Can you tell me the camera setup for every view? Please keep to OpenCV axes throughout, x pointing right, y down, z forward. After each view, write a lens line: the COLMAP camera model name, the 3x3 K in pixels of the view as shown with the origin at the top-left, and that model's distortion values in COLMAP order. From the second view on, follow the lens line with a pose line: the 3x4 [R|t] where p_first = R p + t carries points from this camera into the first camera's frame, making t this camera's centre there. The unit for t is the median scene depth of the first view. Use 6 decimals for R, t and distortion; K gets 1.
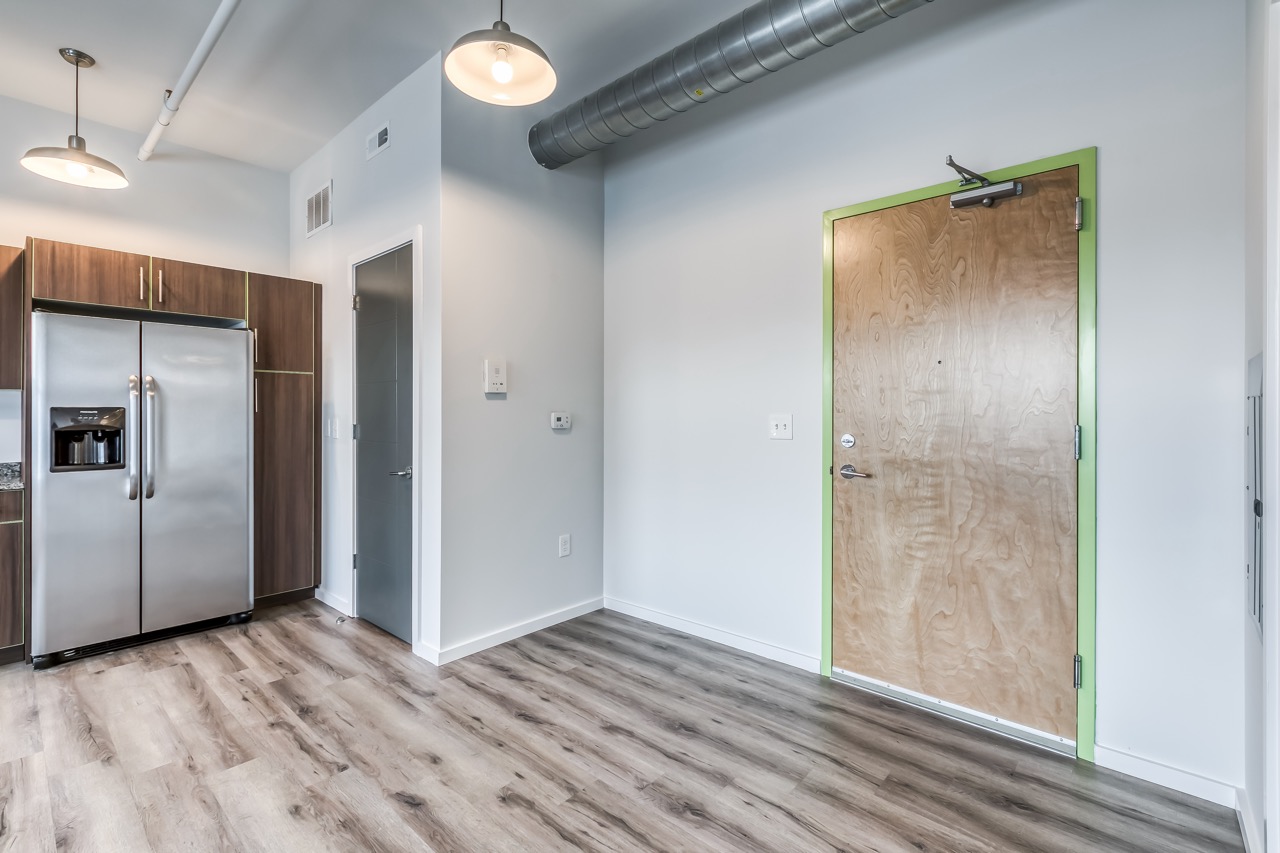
lens RADIAL K [[580.6, 0, 645.2], [0, 580.6, 412.3], [0, 0, 1]] dist [0.000037, 0.000154]
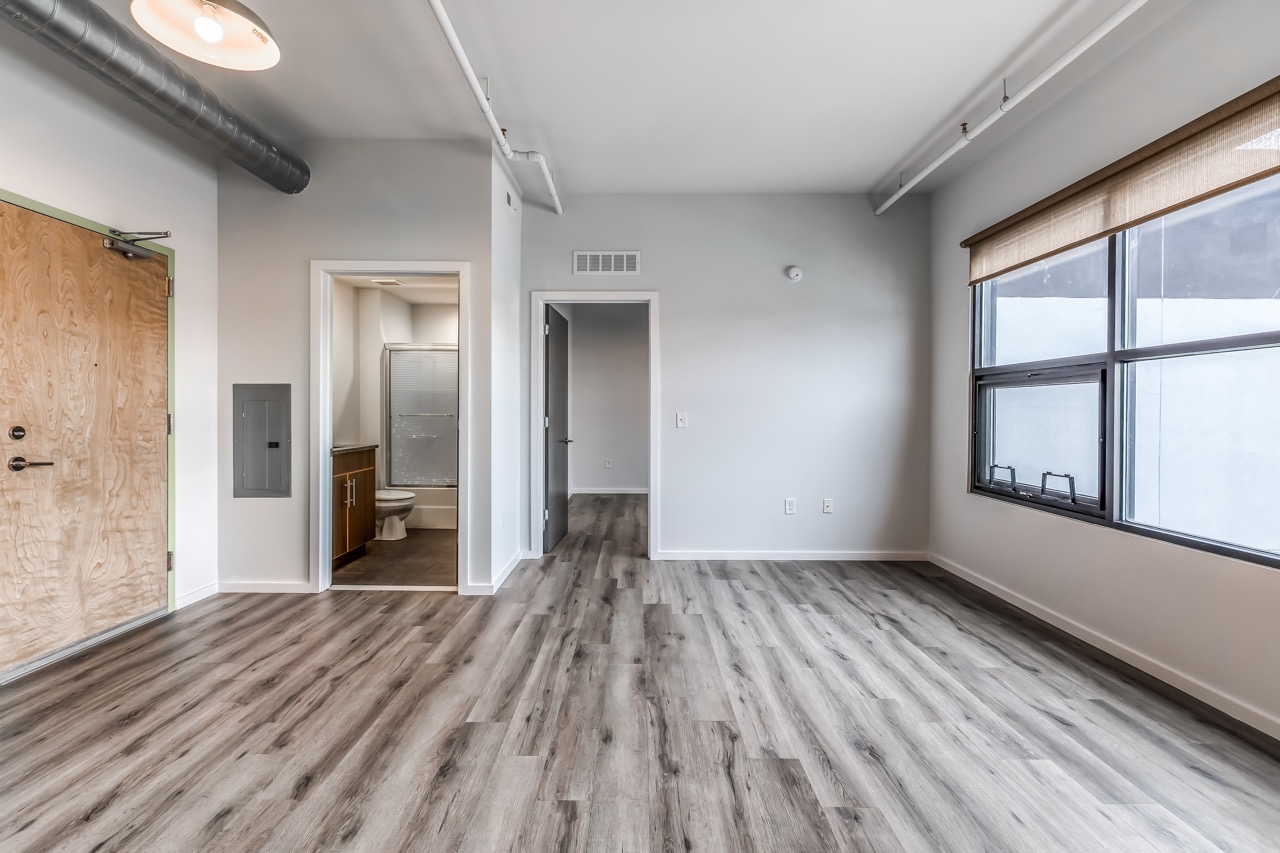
lens RADIAL K [[584.1, 0, 632.2], [0, 584.1, 417.9], [0, 0, 1]] dist [0.001283, -0.000585]
pose [[-0.660699, -0.011956, 0.750556, -1.005932], [-0.007354, 0.999928, 0.009455, 0.005906], [-0.750615, 0.000727, -0.660739, 0.807537]]
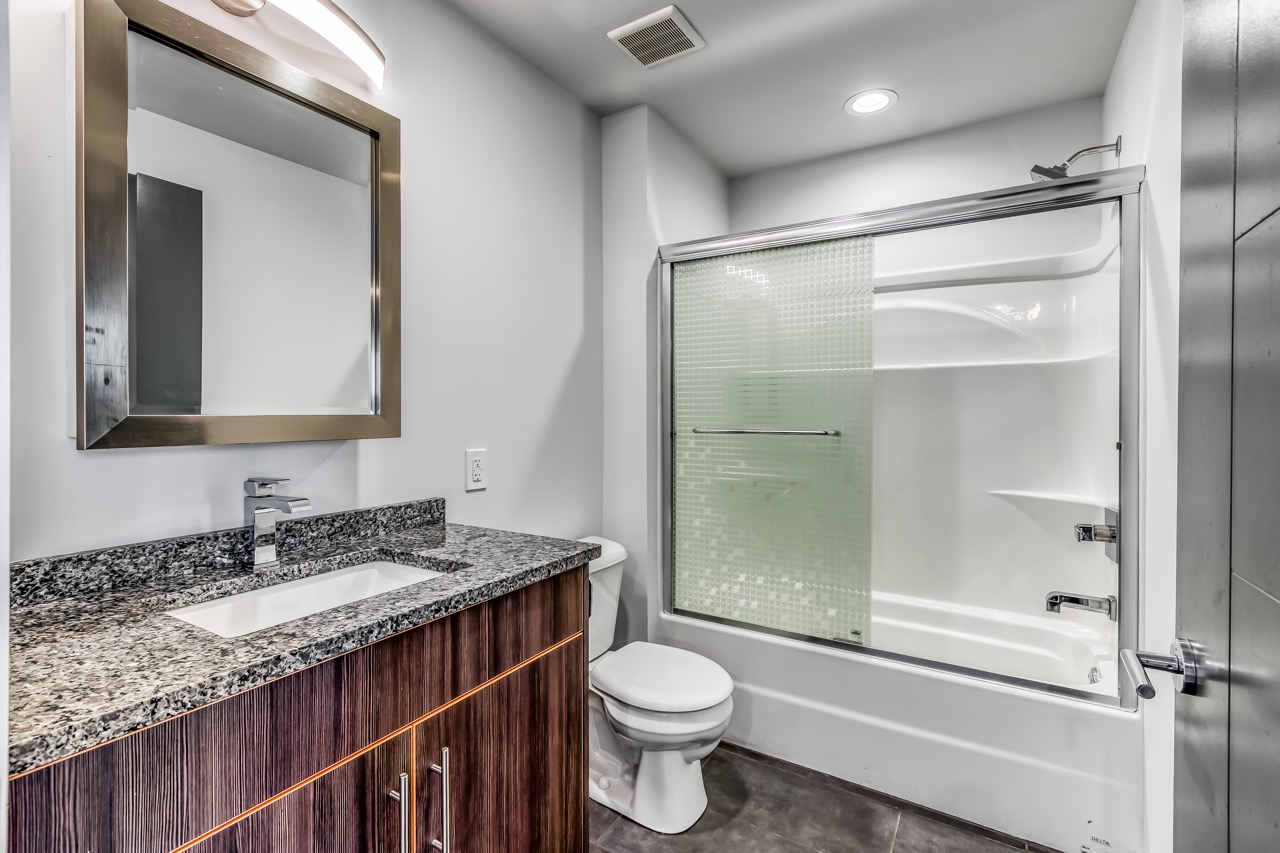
lens RADIAL K [[579.3, 0, 627.4], [0, 579.3, 417.6], [0, 0, 1]] dist [0.003572, 0.000706]
pose [[-0.173000, -0.009197, 0.984879, 0.347530], [-0.004344, 0.999954, 0.008575, 0.000372], [-0.984912, -0.002795, -0.173032, 0.280403]]
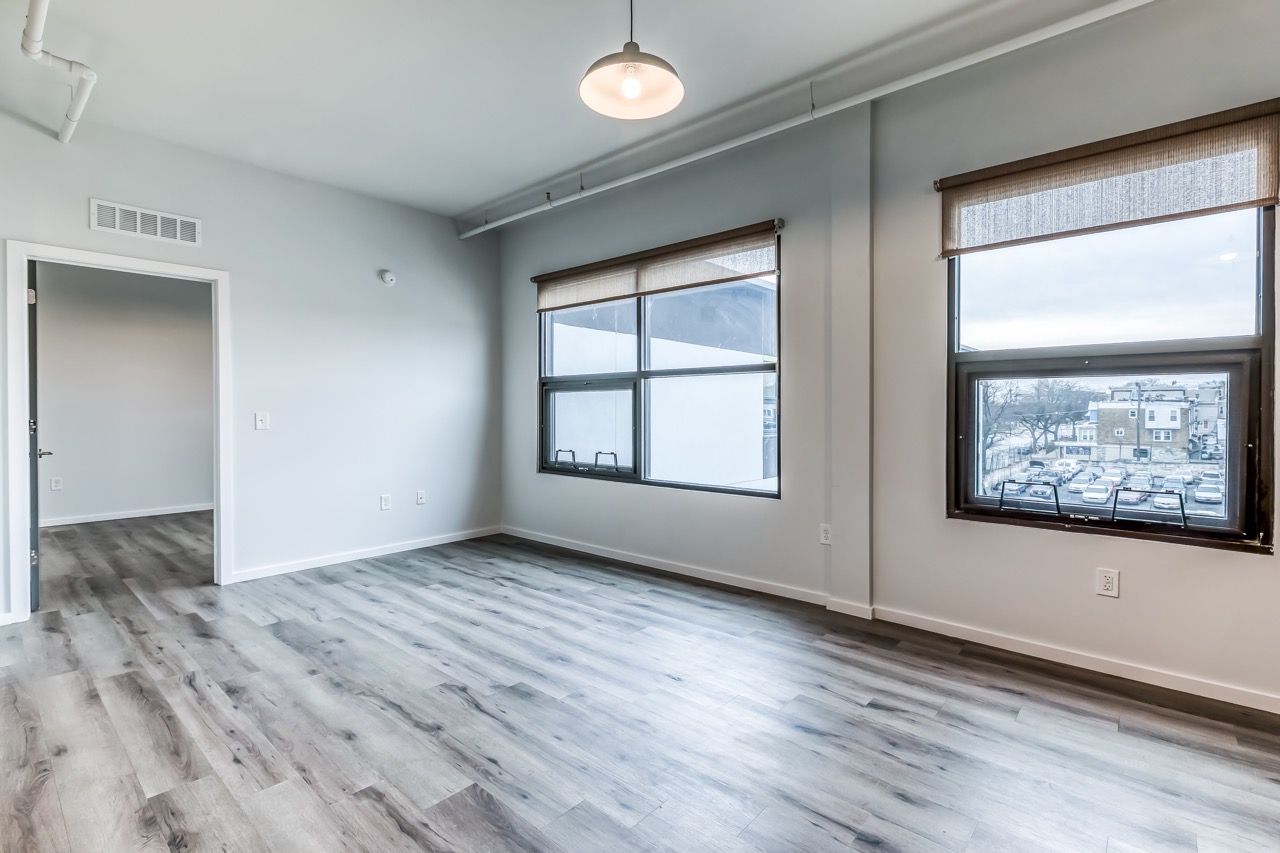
lens RADIAL K [[578.7, 0, 659.5], [0, 578.7, 408.7], [0, 0, 1]] dist [-0.001098, -0.004523]
pose [[-0.999405, -0.005860, -0.033998, -0.787383], [-0.005395, 0.999891, -0.013741, 0.017780], [0.034074, -0.013550, -0.999327, 1.092391]]
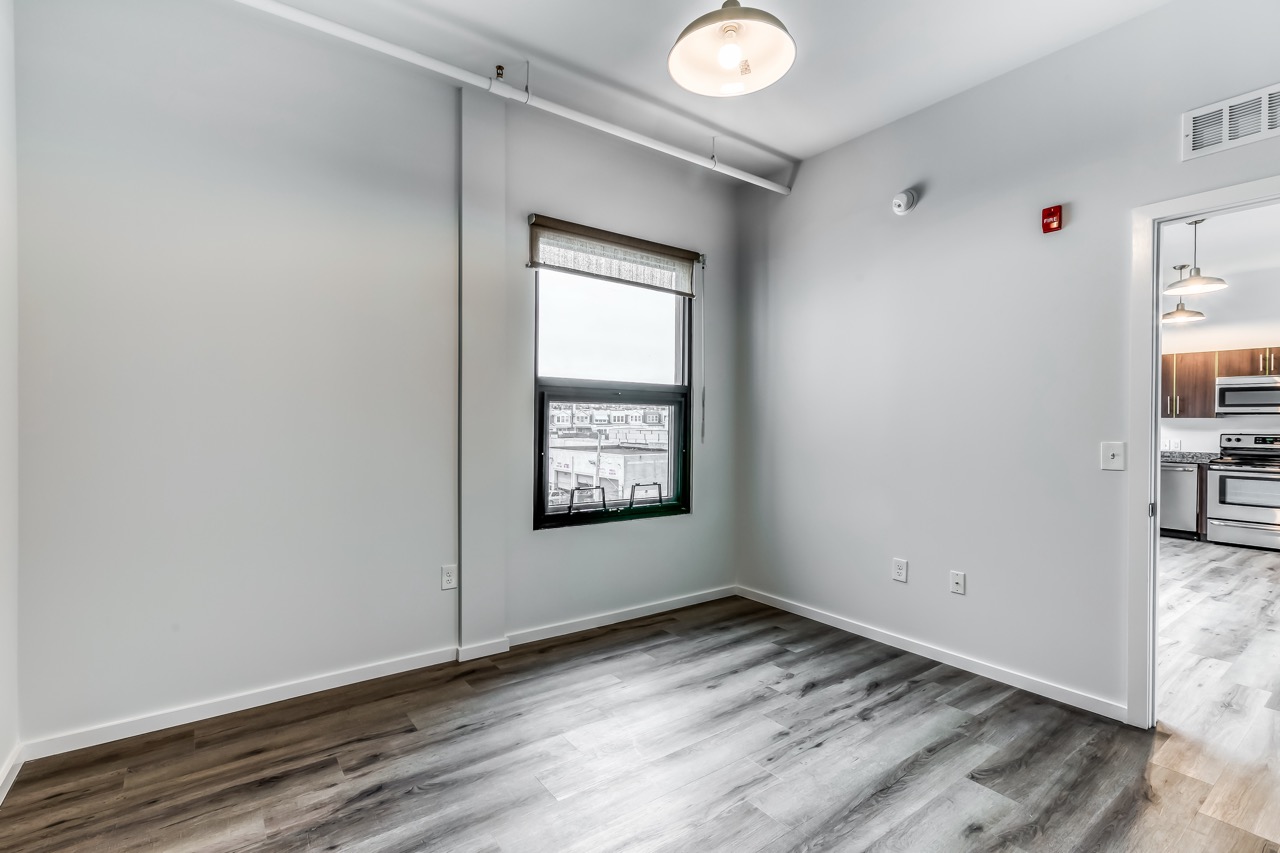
lens RADIAL K [[575.3, 0, 631.1], [0, 575.3, 422.0], [0, 0, 1]] dist [0.002859, 0.000253]
pose [[-0.218234, 0.005462, -0.975881, 1.311216], [-0.000535, 0.999984, 0.005717, -0.040122], [0.975896, 0.001770, -0.218227, -0.978205]]
